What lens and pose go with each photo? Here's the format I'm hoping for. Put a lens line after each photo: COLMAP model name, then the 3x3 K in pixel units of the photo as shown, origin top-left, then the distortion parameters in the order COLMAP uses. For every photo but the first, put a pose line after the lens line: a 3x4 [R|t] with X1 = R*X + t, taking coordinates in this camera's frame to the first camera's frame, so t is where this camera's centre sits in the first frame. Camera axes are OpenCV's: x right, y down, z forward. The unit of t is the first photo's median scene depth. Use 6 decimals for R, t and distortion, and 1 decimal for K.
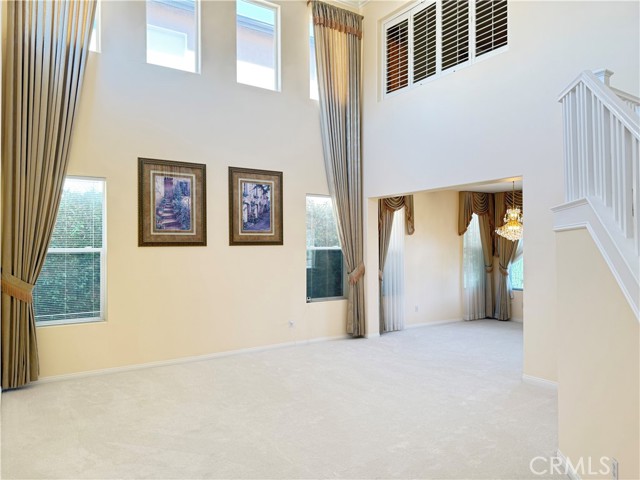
lens RADIAL K [[453.4, 0, 320.2], [0, 453.4, 241.4], [0, 0, 1]] dist [0.064931, -0.001560]
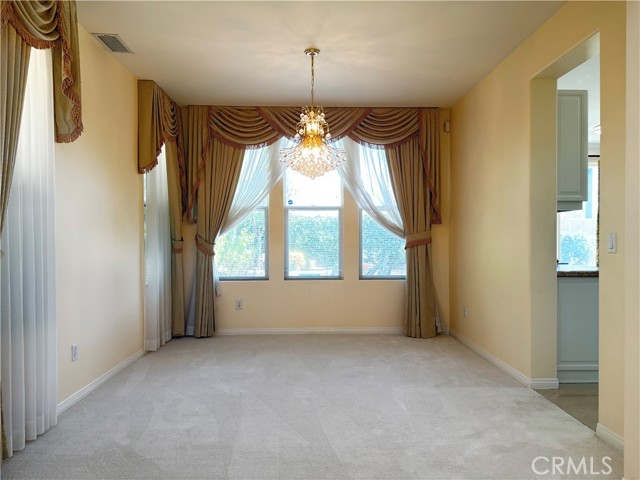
lens RADIAL K [[453.4, 0, 316.2], [0, 453.4, 242.4], [0, 0, 1]] dist [0.064931, -0.001560]
pose [[0.551148, -0.005440, 0.834390, 0.011990], [-0.015590, 0.999737, 0.016816, 0.046451], [-0.834262, -0.022276, 0.550919, 0.586765]]
